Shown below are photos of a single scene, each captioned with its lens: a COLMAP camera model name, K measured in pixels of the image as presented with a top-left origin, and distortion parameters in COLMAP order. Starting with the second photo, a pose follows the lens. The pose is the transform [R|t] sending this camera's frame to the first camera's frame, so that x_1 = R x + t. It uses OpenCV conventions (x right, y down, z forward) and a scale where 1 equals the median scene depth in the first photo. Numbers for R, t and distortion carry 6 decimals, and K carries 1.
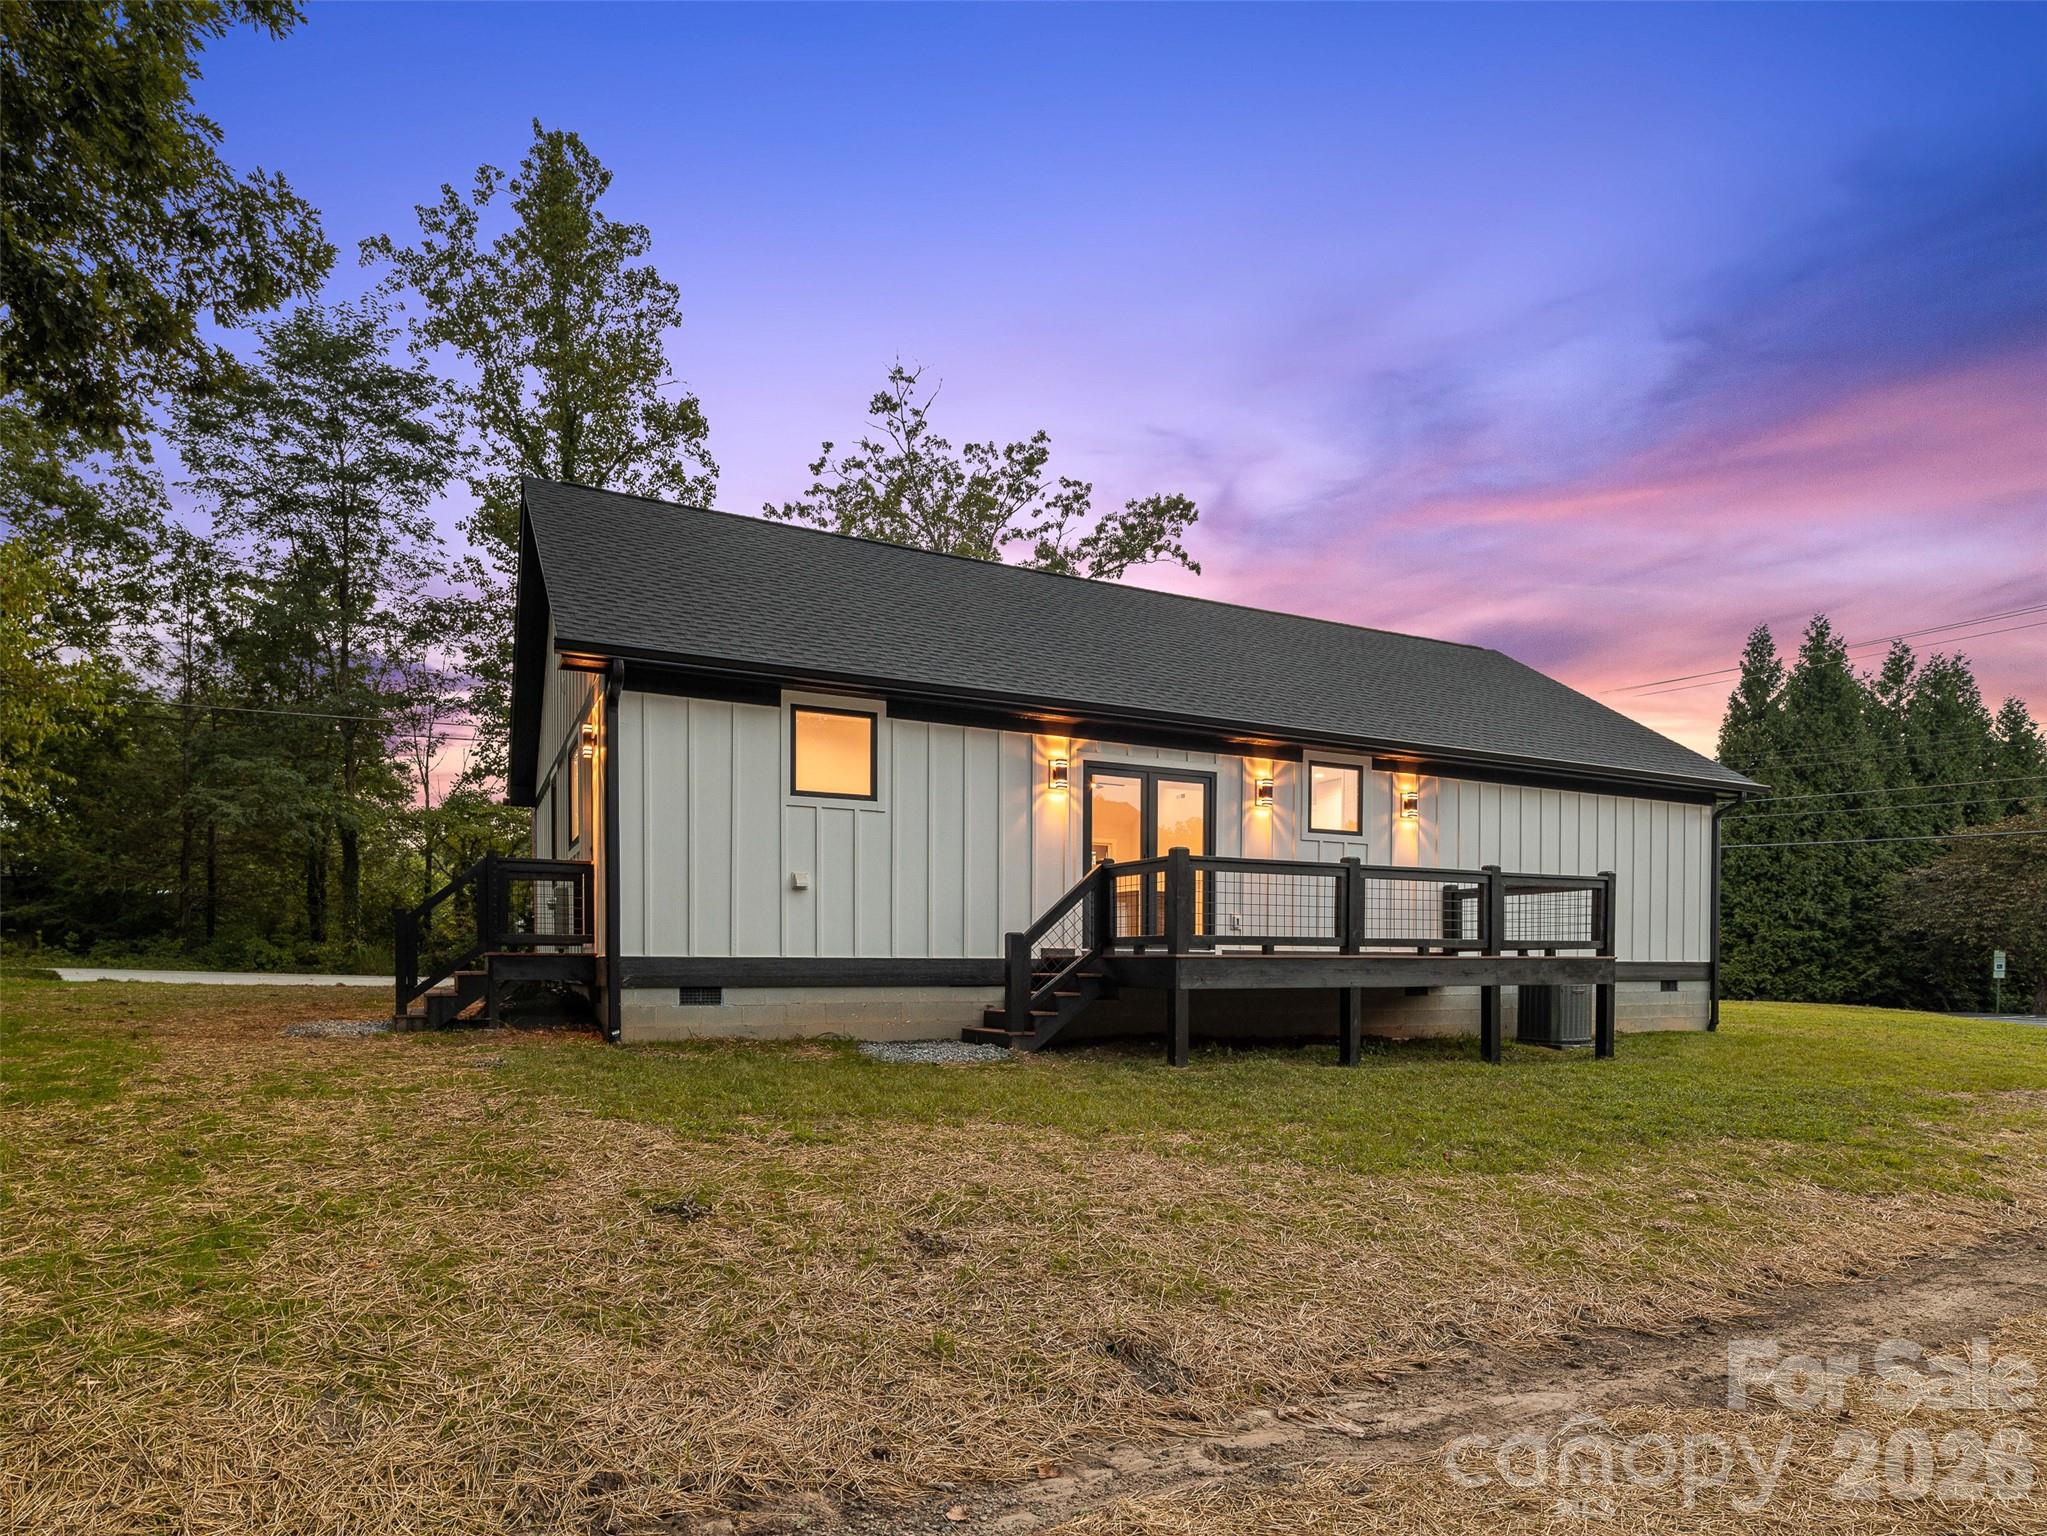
lens RADIAL K [[1115.7, 0, 1023.5], [0, 1115.7, 768.0], [0, 0, 1]] dist [0.015809, 0.001143]
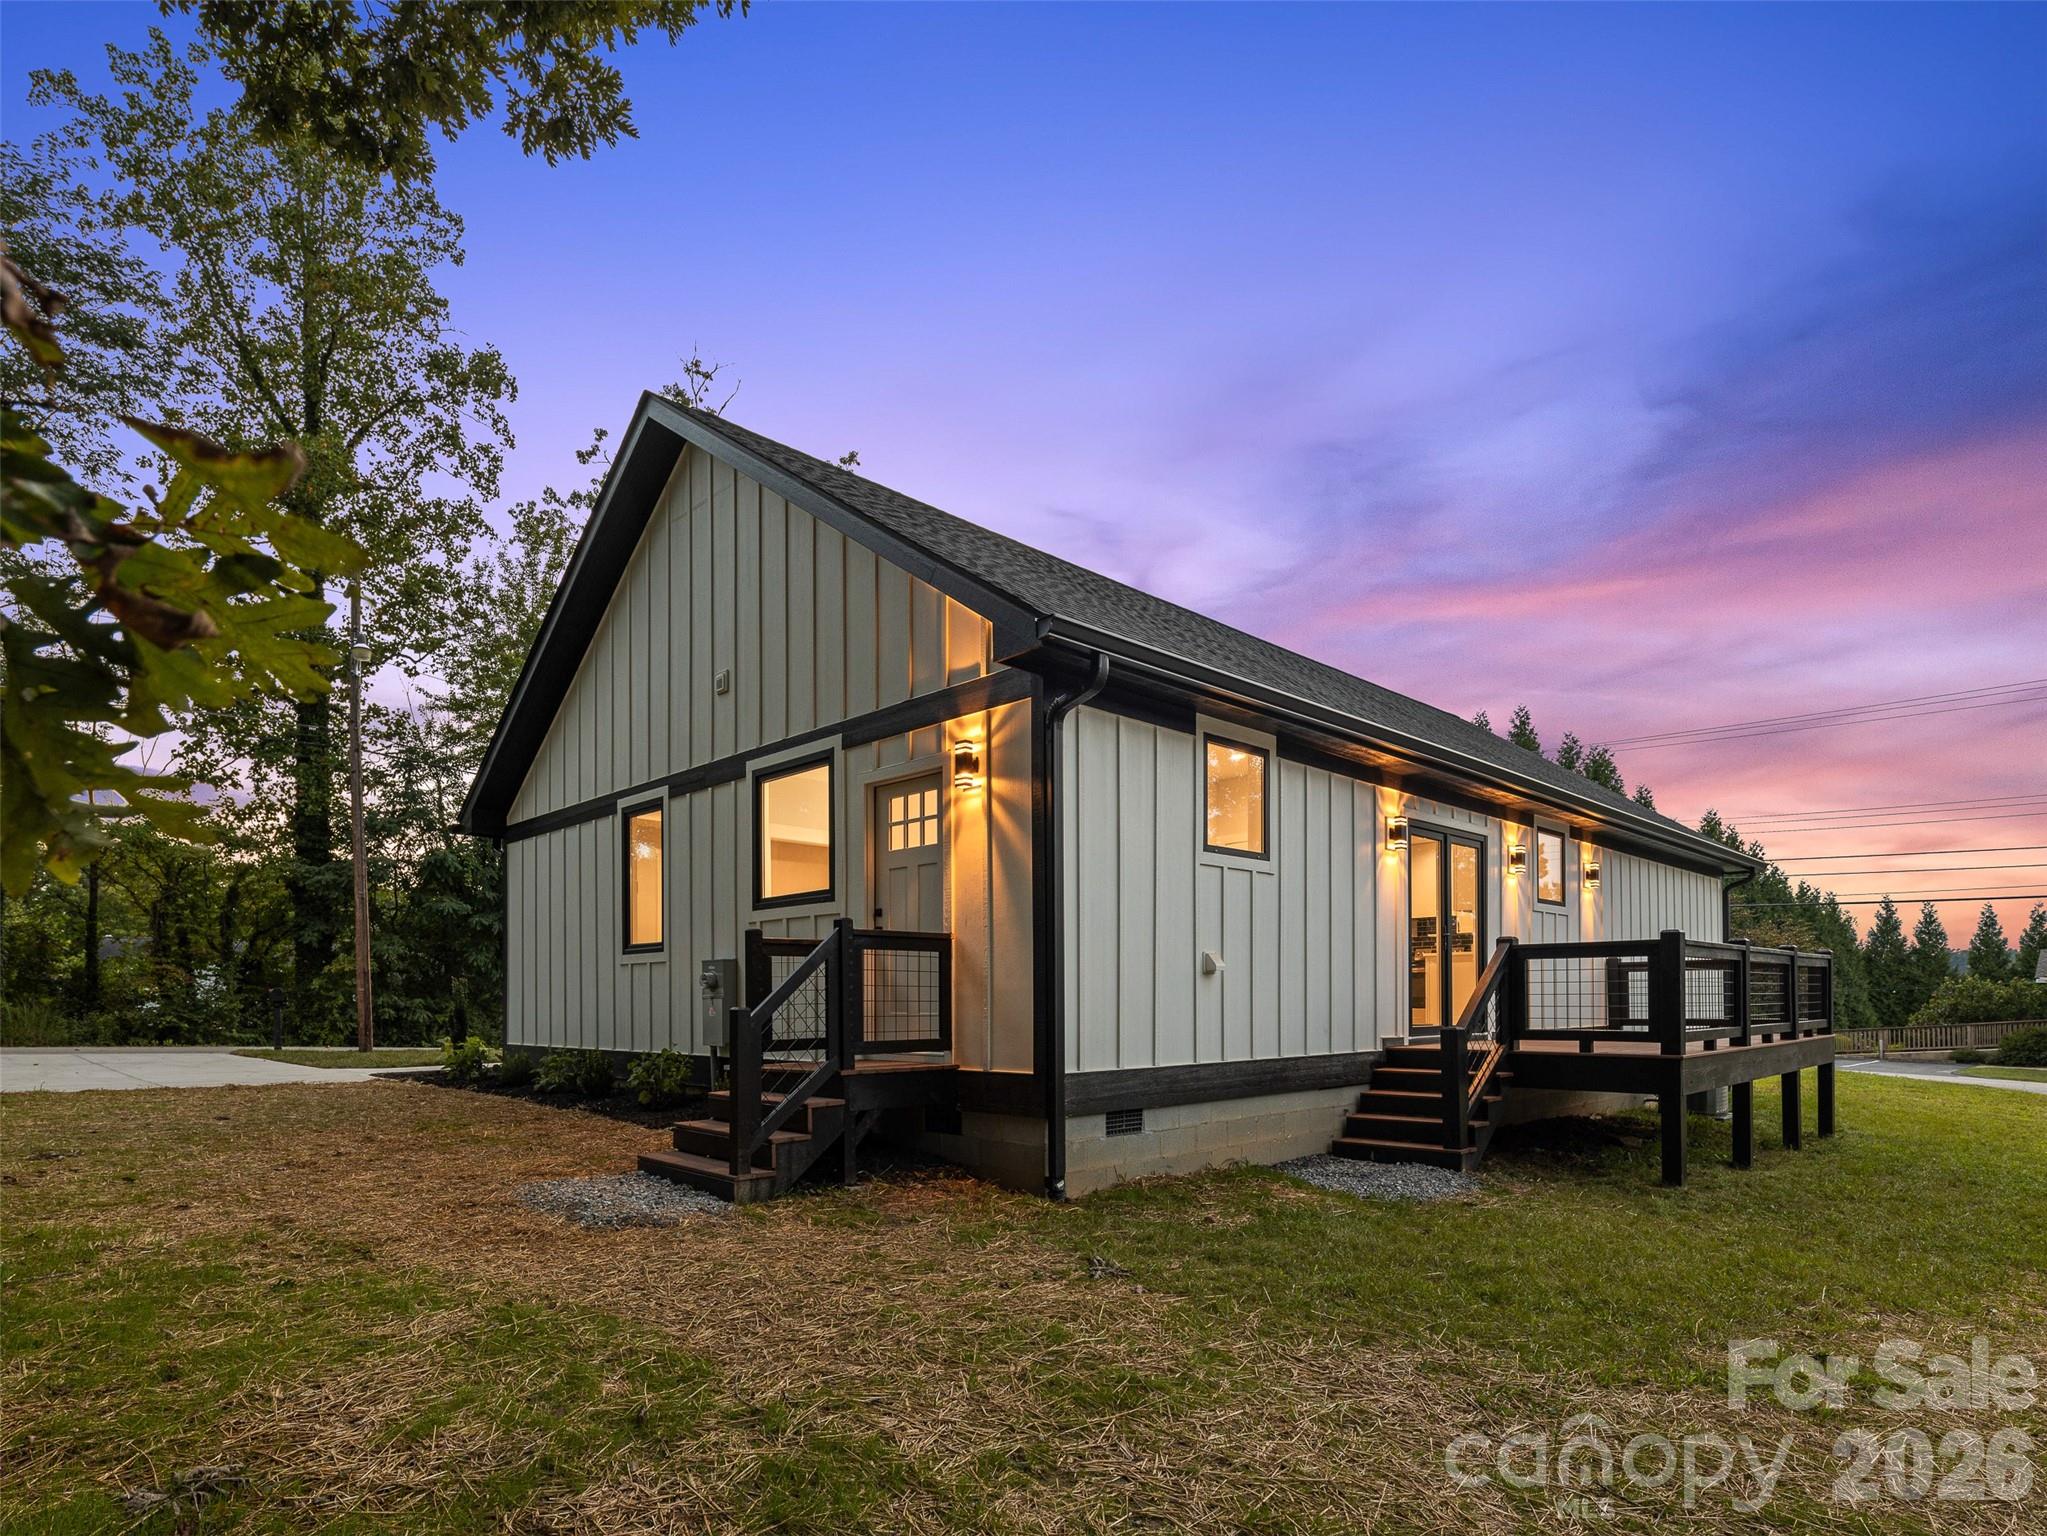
lens RADIAL K [[1089.7, 0, 1024.0], [0, 1089.7, 801.9], [0, 0, 1]] dist [0.003294, -0.001671]
pose [[0.949675, 0.048442, 0.309469, -0.428285], [-0.047066, 0.998821, -0.011916, 0.004083], [-0.309682, -0.003249, 0.950835, 0.250541]]
